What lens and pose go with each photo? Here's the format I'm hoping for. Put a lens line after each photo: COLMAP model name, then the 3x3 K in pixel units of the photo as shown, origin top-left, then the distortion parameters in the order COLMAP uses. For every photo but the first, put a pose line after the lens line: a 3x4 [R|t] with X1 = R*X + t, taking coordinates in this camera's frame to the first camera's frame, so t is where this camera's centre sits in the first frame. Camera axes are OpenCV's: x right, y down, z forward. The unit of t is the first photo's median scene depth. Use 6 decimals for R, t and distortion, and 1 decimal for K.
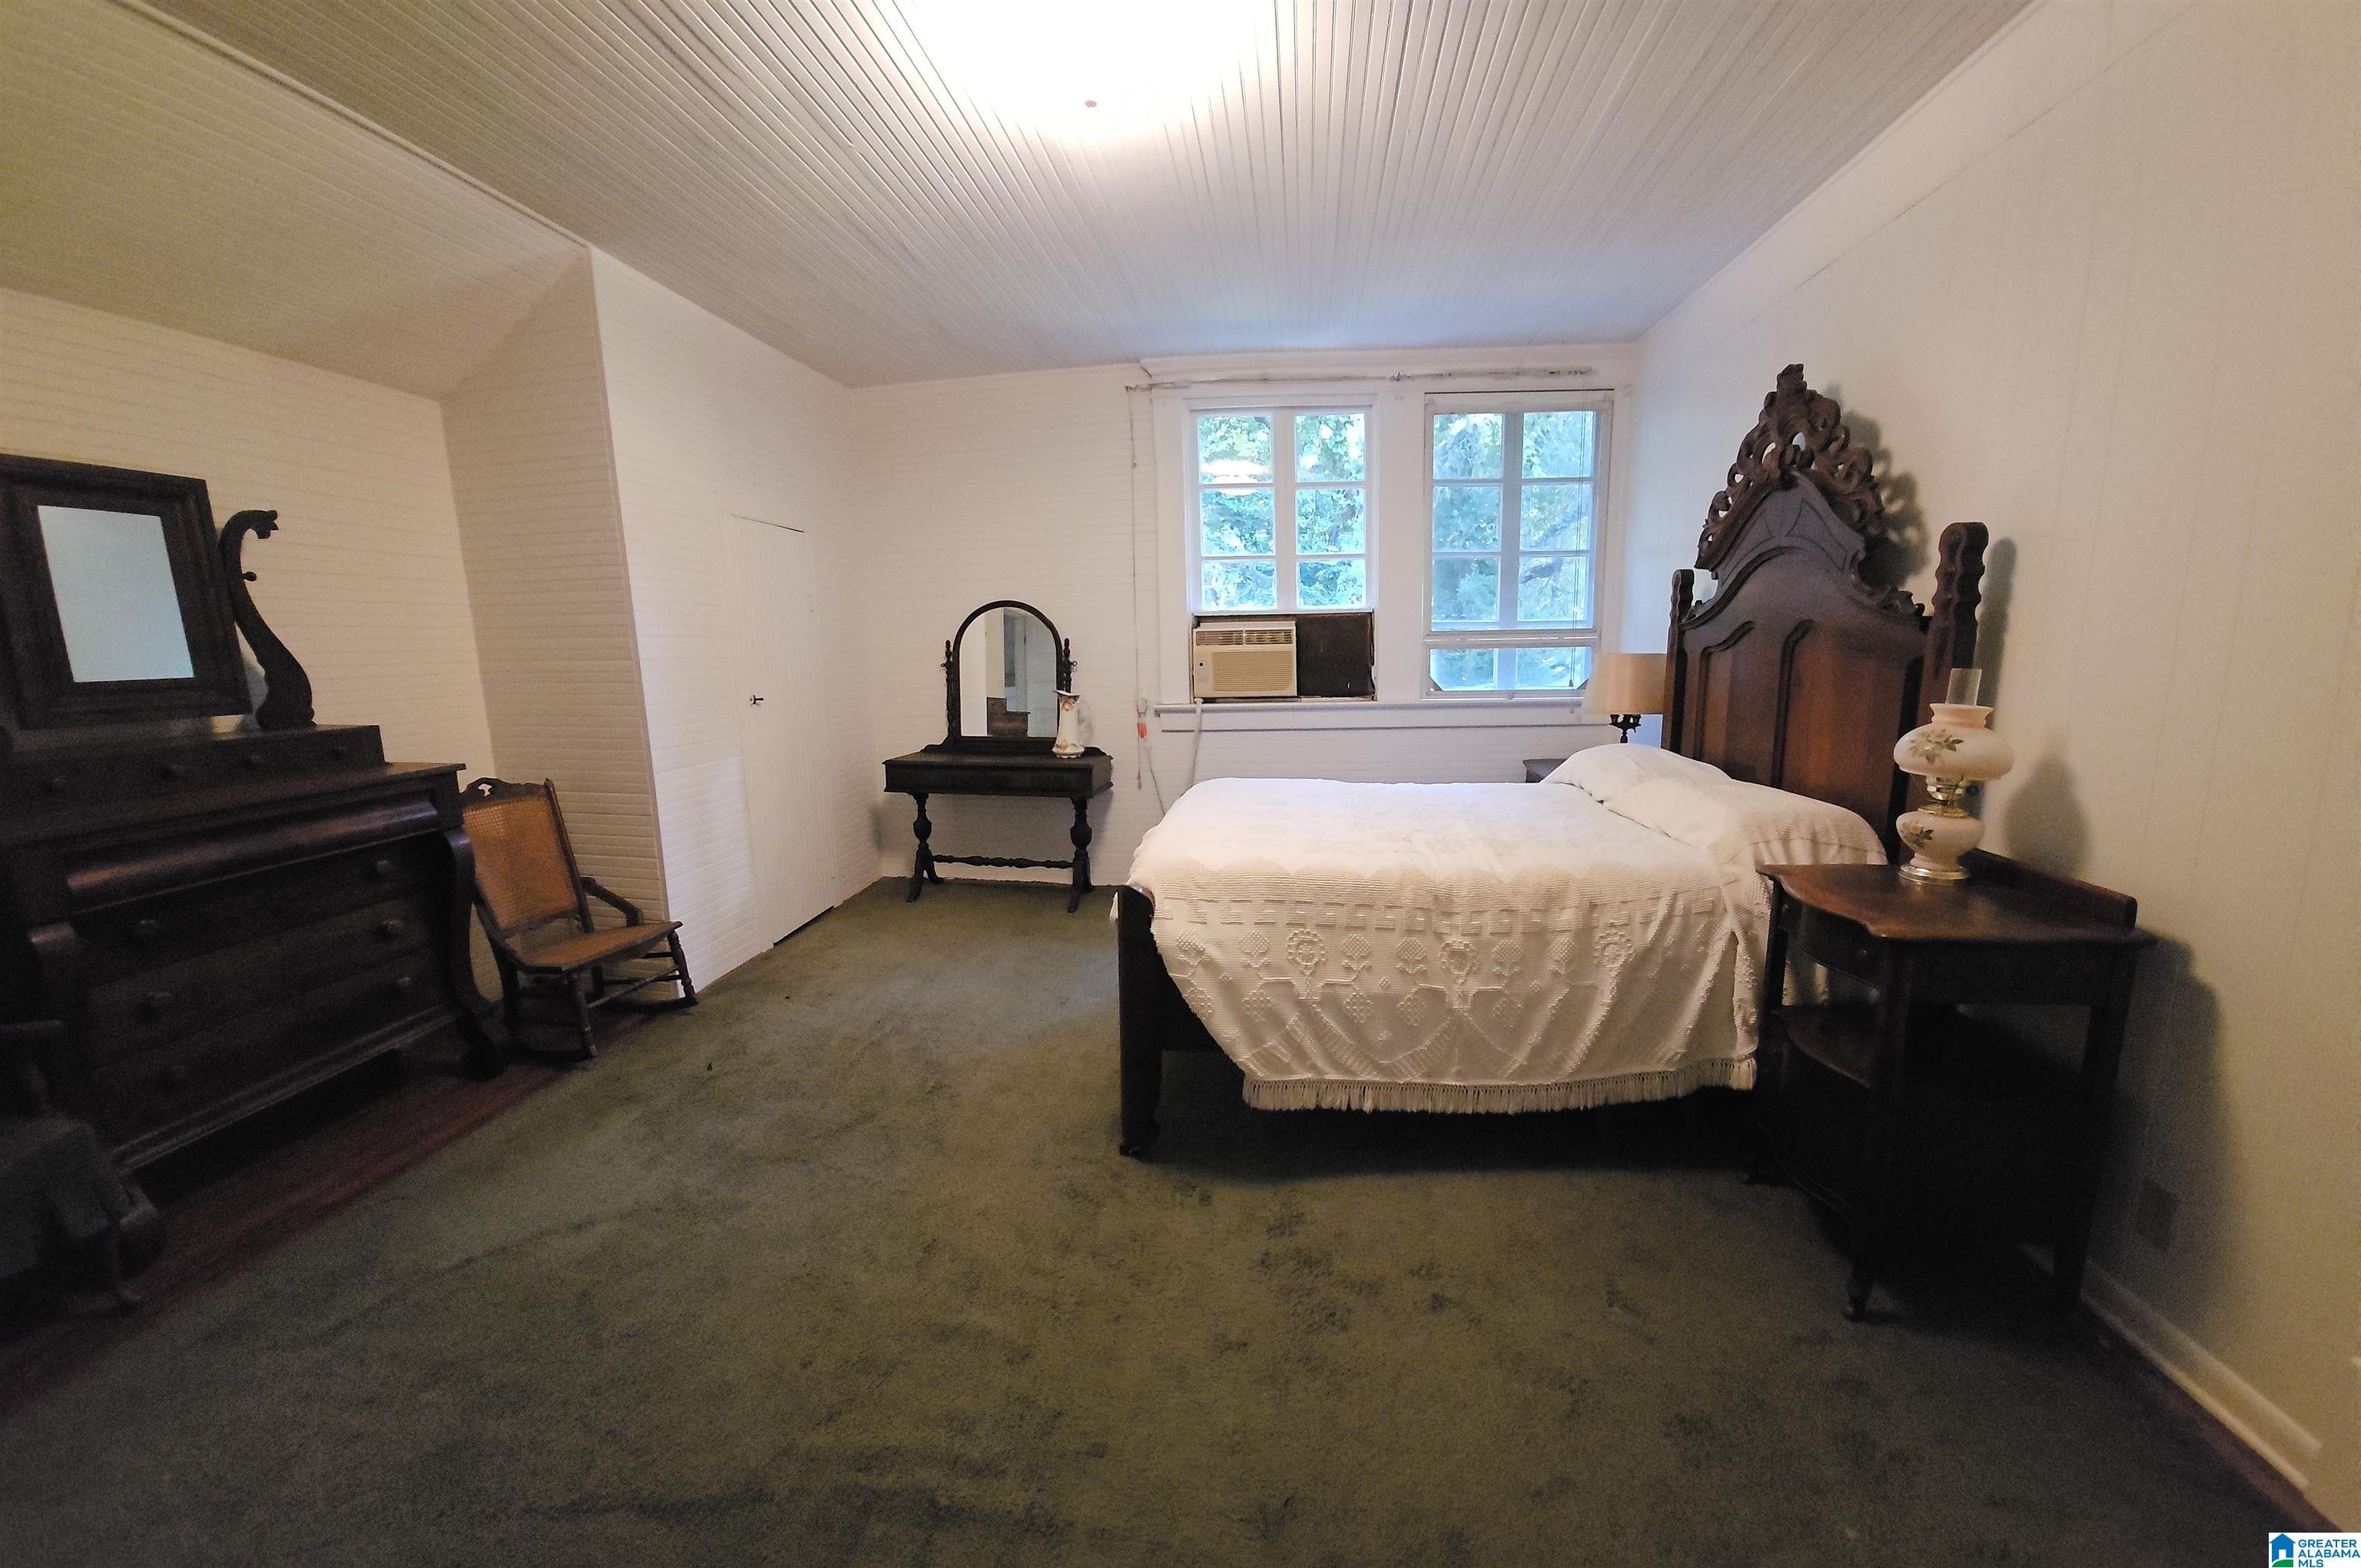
lens RADIAL K [[873.7, 0, 1264.8], [0, 873.7, 801.8], [0, 0, 1]] dist [-0.001031, -0.000191]
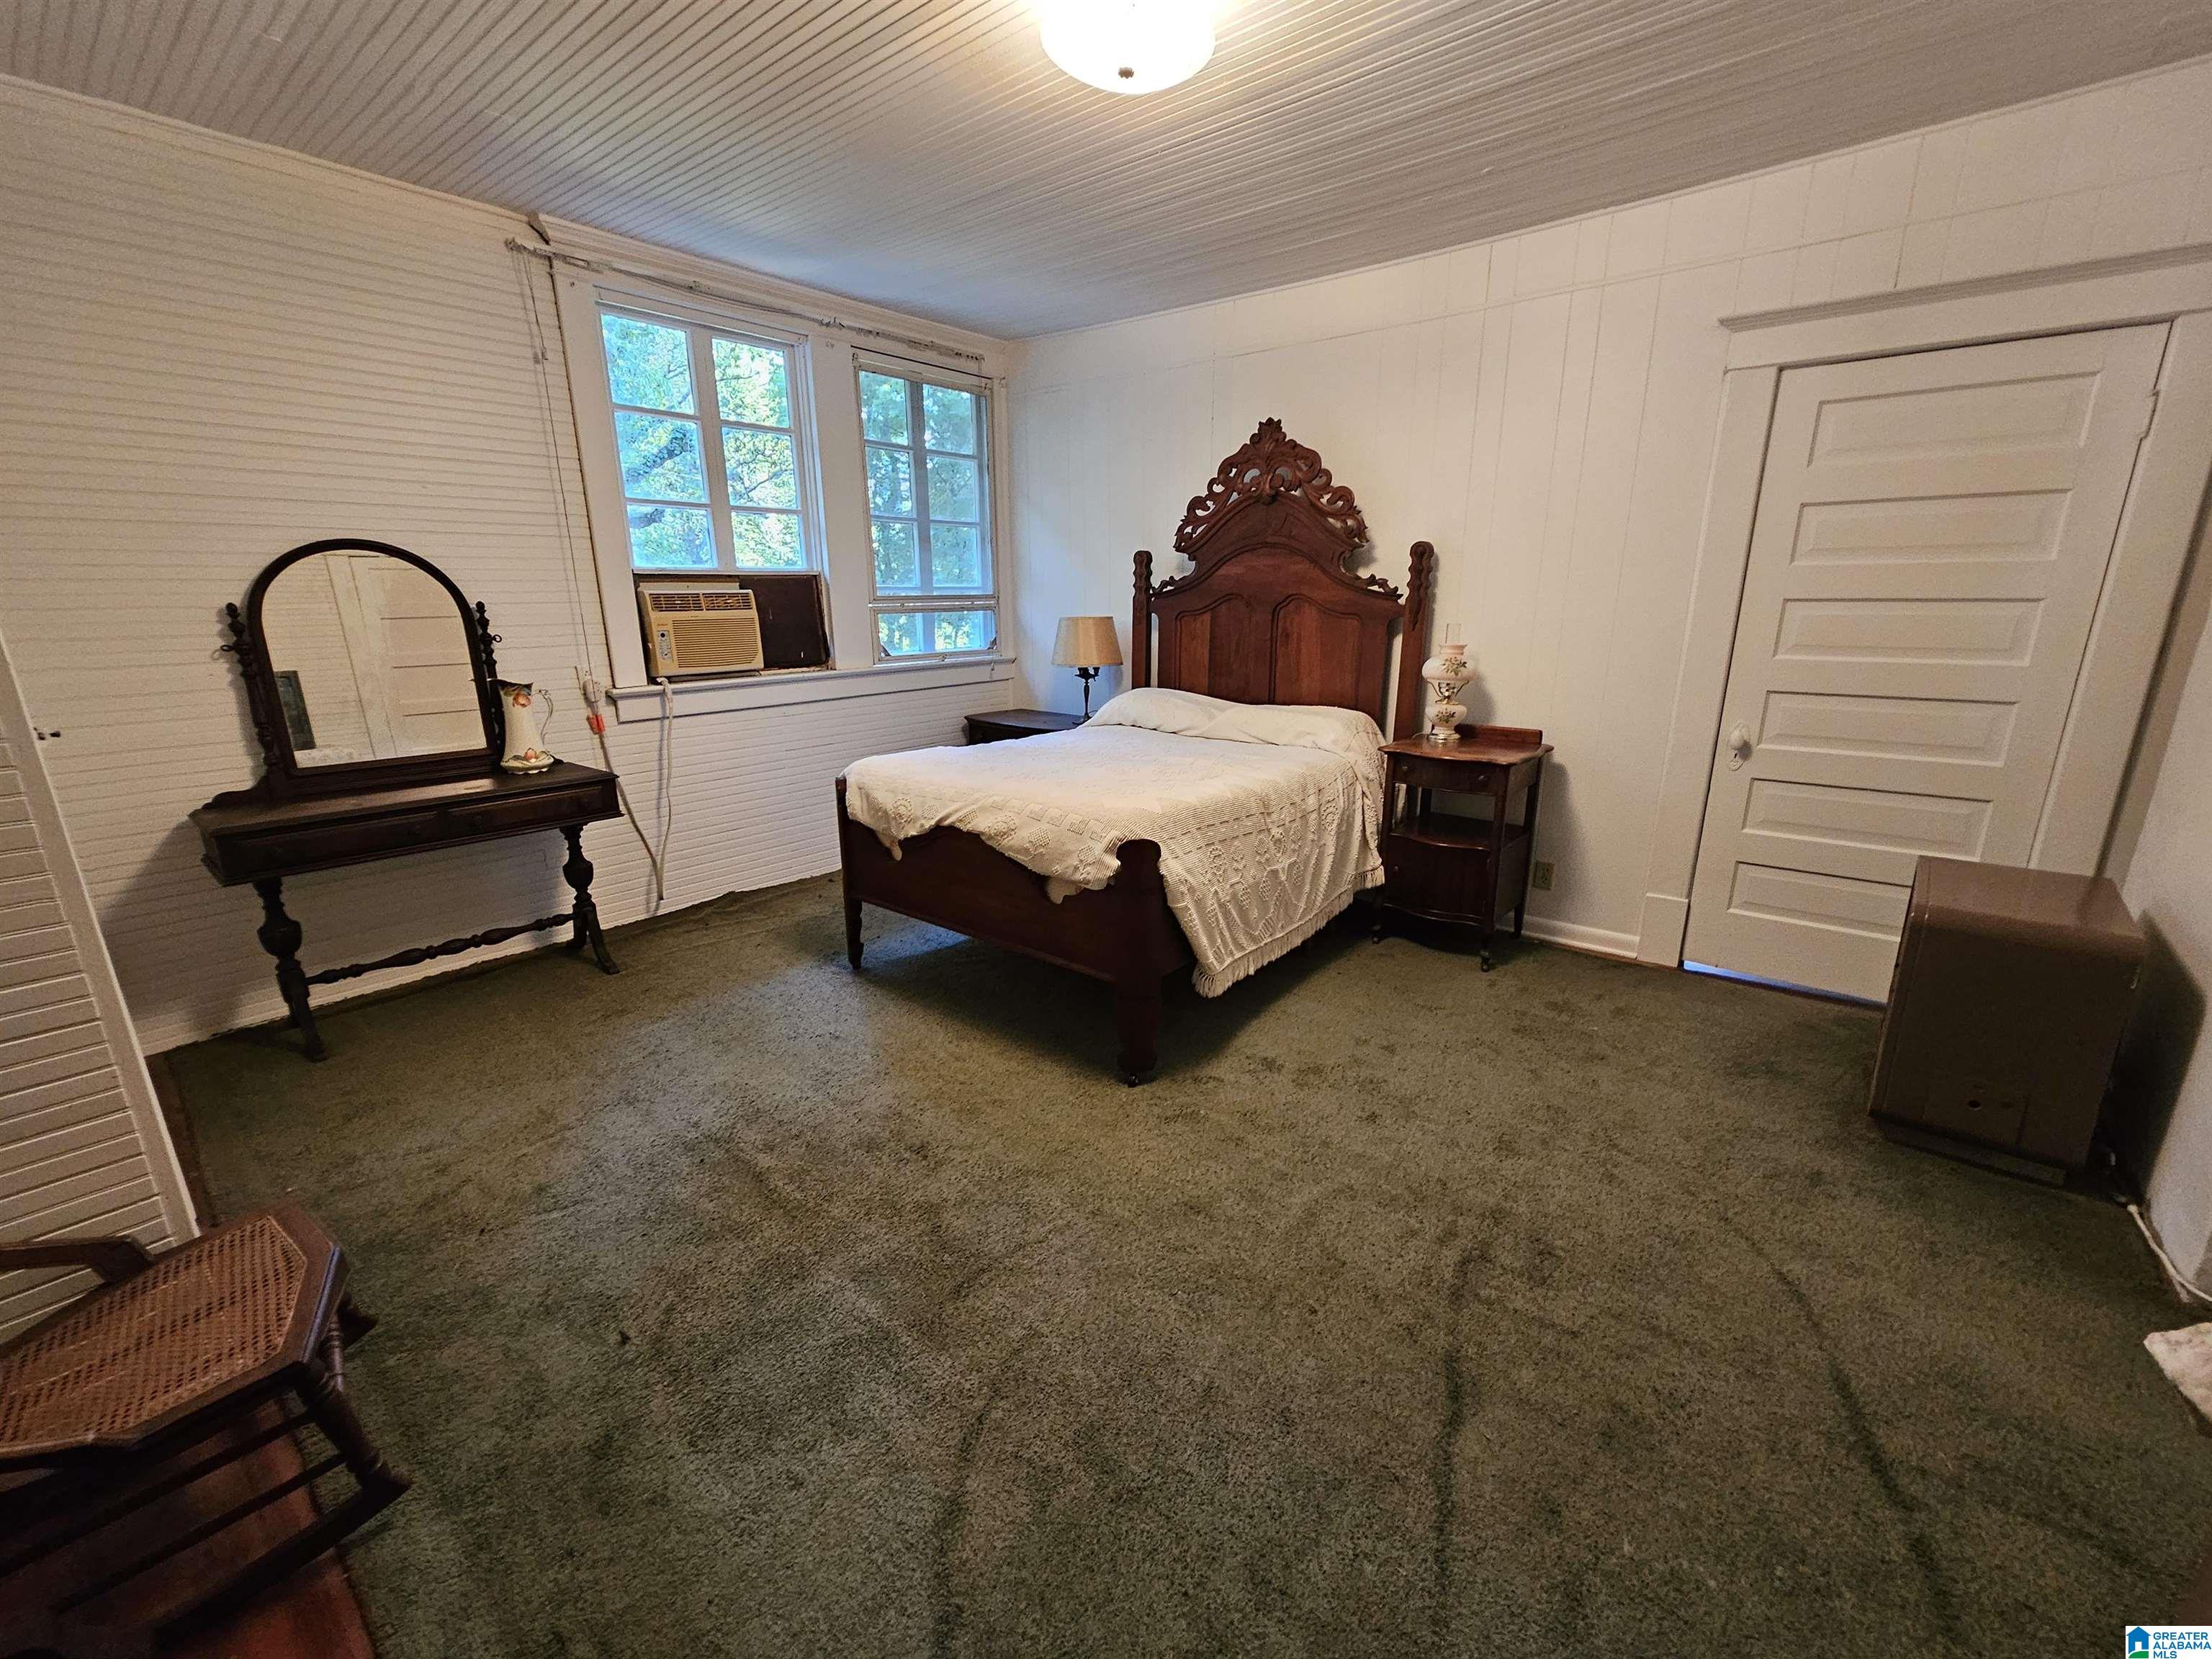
lens RADIAL K [[942.7, 0, 1106.0], [0, 942.7, 829.5], [0, 0, 1]] dist [0.002049, 0.000175]
pose [[0.604843, -0.185642, 0.774404, -0.580573], [0.140434, 0.982073, 0.125740, -0.036186], [-0.783865, 0.032700, 0.620070, 0.157182]]
